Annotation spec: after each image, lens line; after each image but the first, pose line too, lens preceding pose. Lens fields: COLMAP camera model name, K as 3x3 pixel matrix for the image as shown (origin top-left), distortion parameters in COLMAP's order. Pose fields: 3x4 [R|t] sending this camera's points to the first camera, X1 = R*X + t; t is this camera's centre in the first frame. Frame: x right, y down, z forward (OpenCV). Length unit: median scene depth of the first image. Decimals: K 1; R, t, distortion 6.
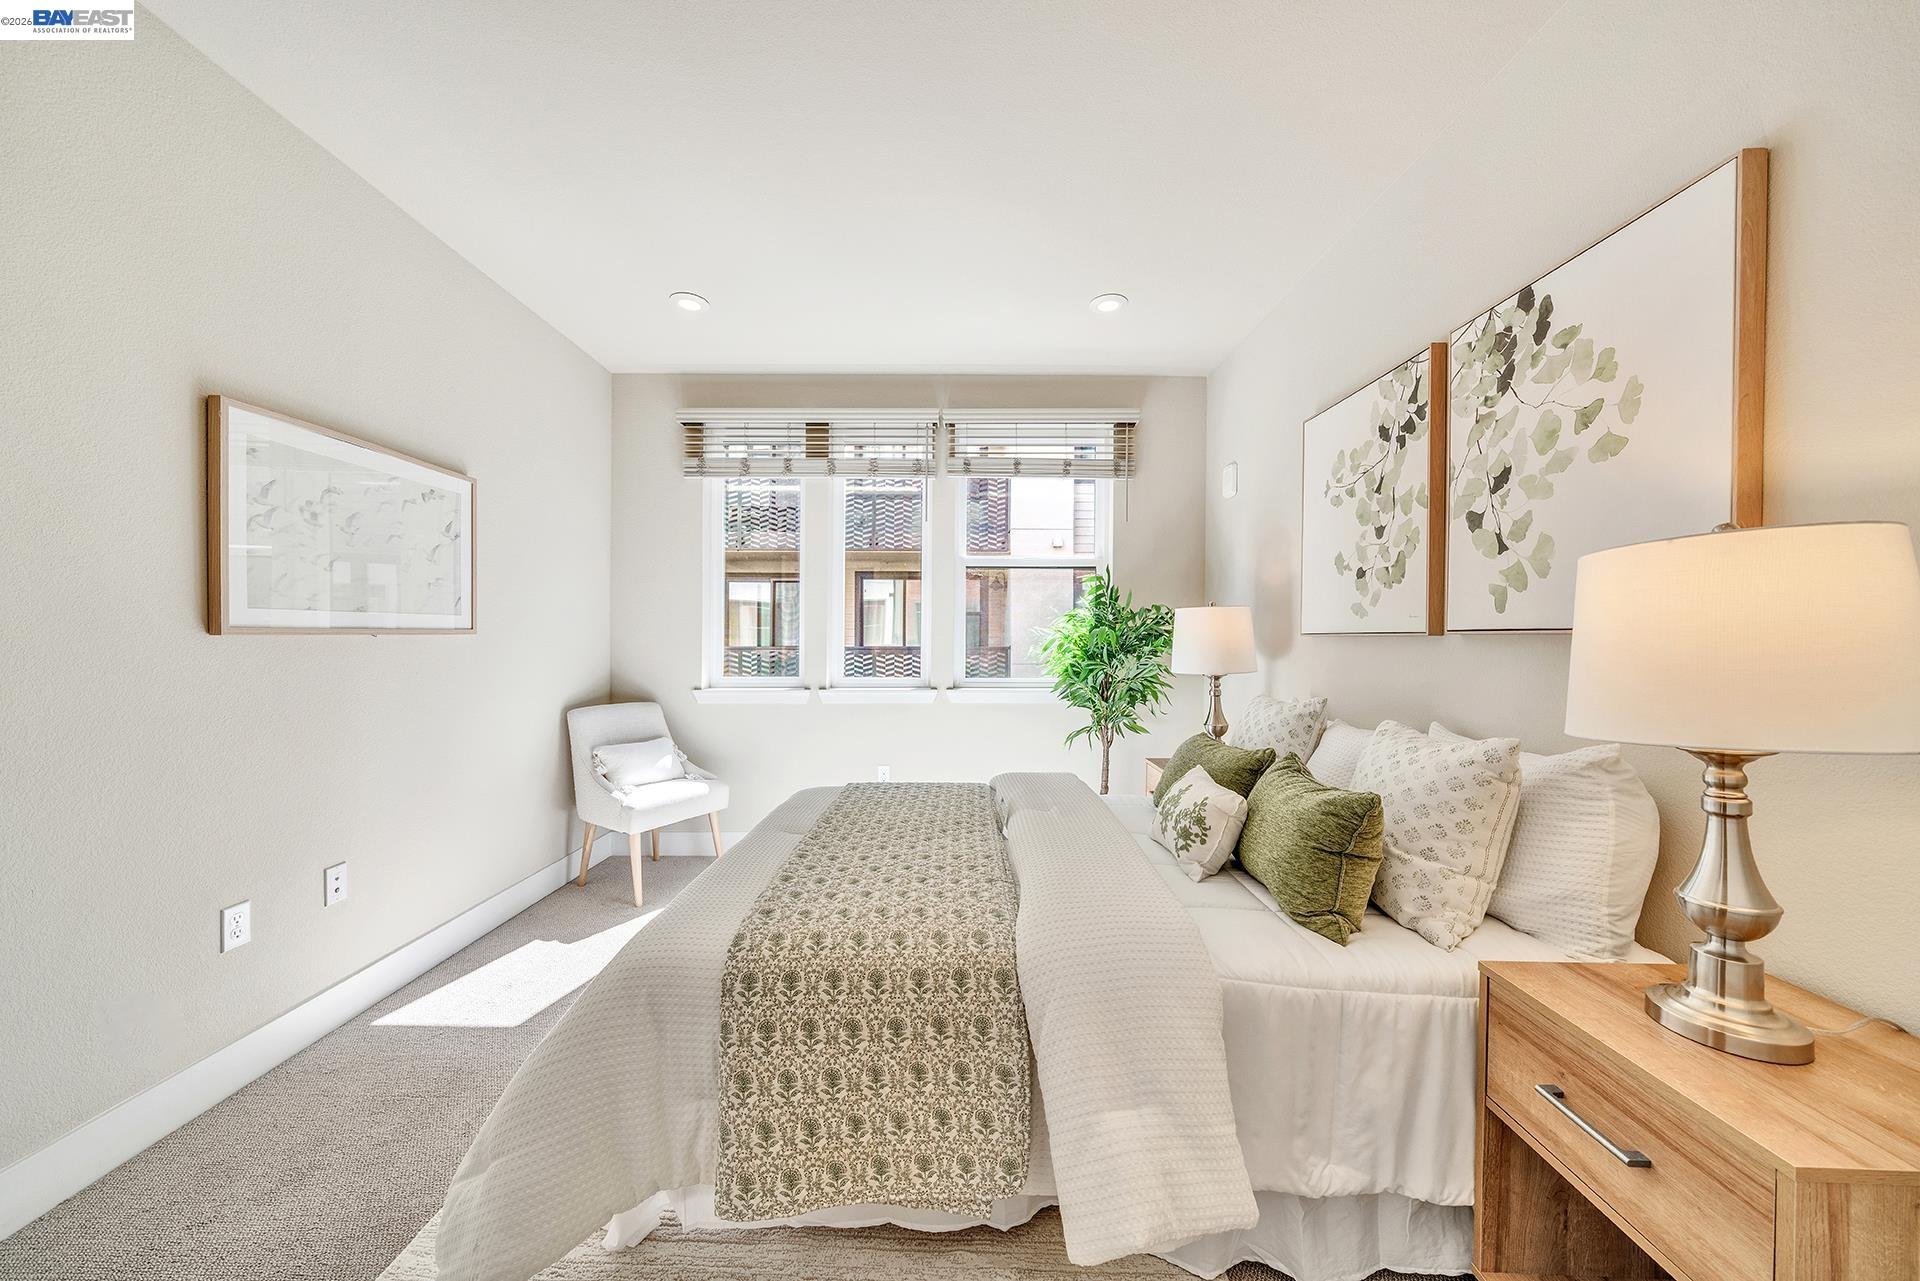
lens RADIAL K [[669.5, 0, 956.6], [0, 669.5, 642.4], [0, 0, 1]] dist [-0.003251, -0.000330]
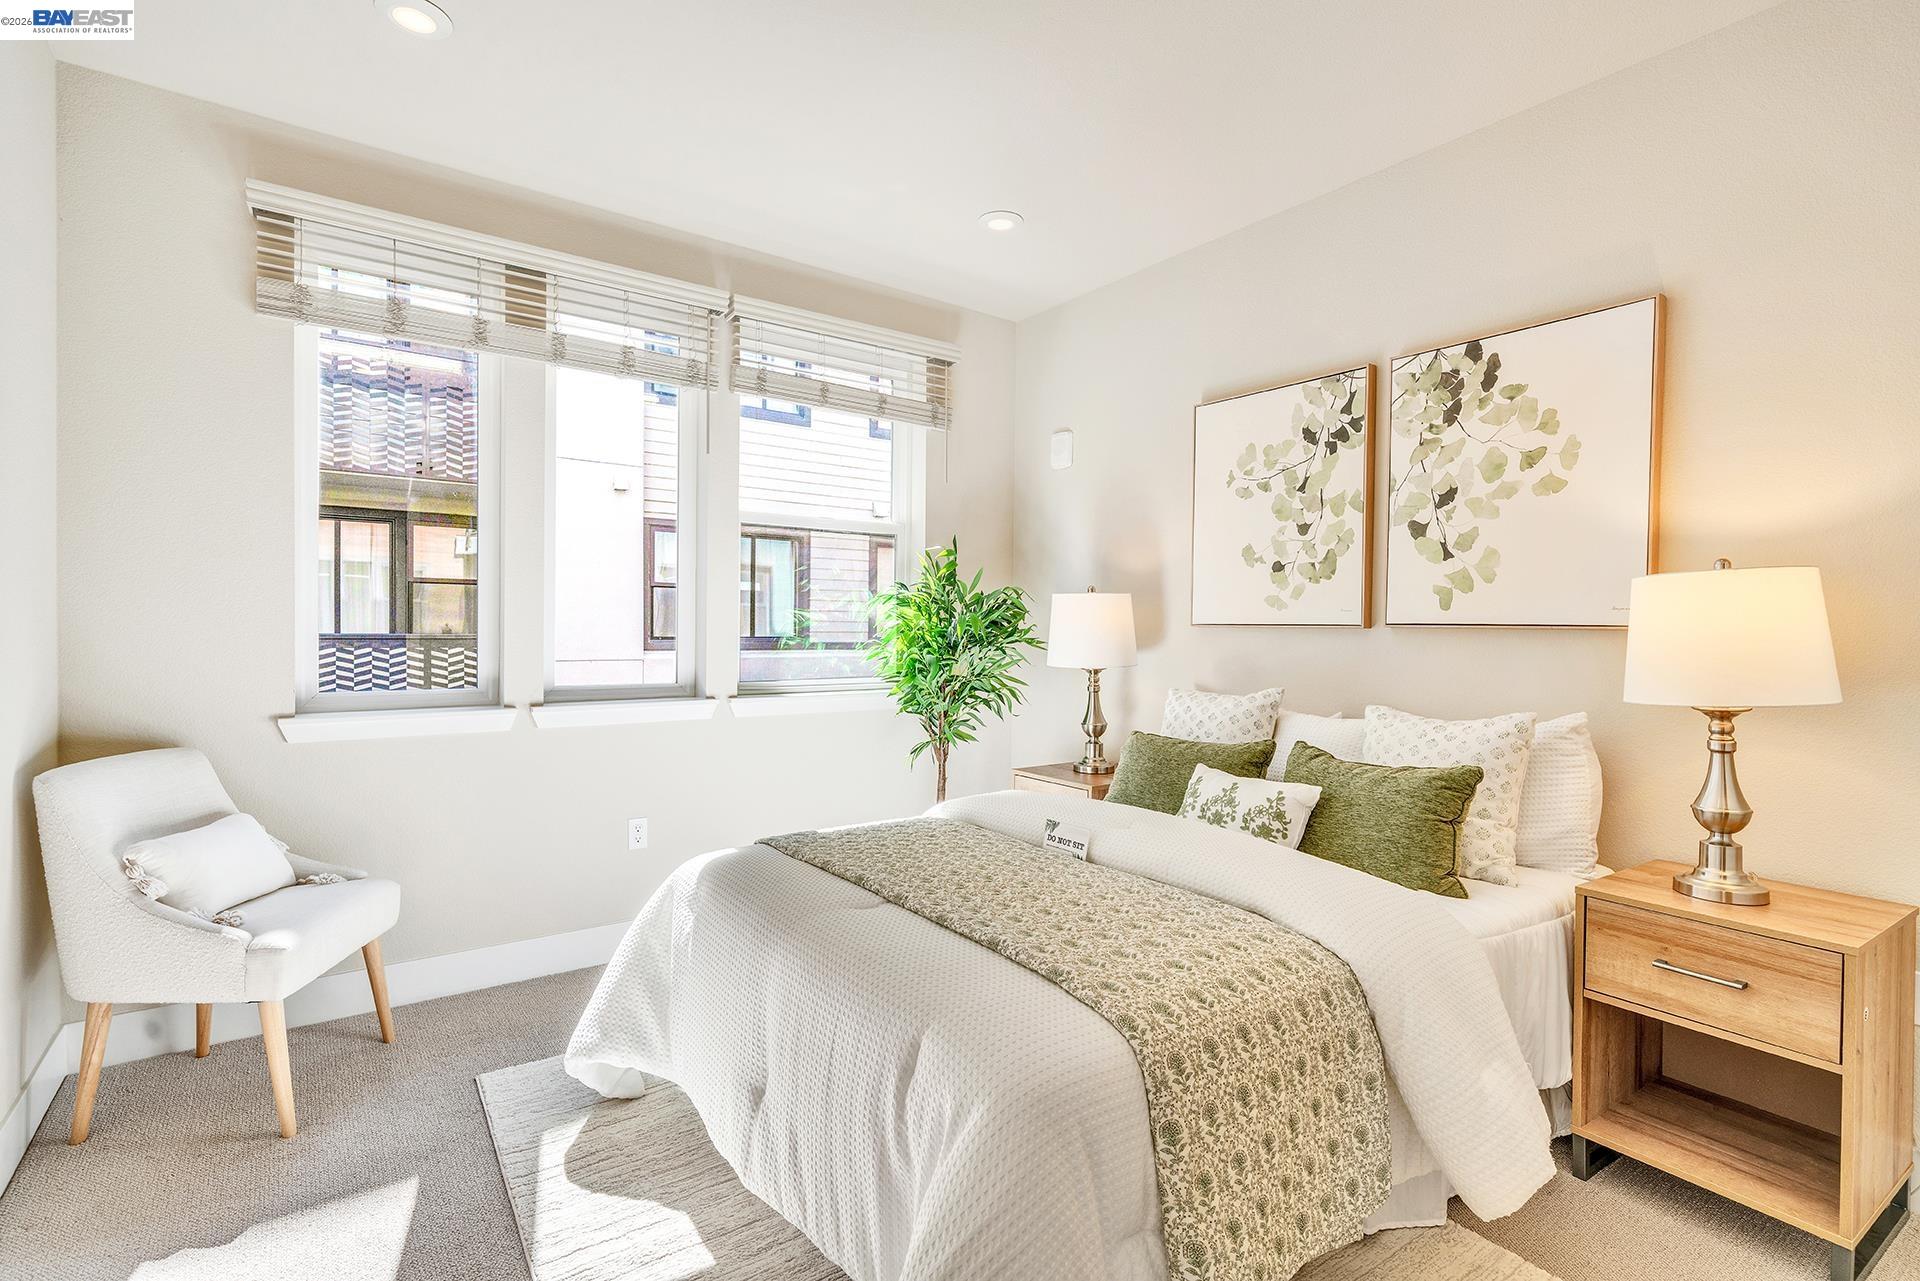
lens RADIAL K [[913.9, 0, 957.6], [0, 913.9, 637.8], [0, 0, 1]] dist [0.002760, 0.001787]
pose [[0.804475, -0.001770, 0.593984, -0.815346], [-0.004649, 0.999946, 0.009276, -0.005693], [-0.593968, -0.010223, 0.804423, 0.200203]]
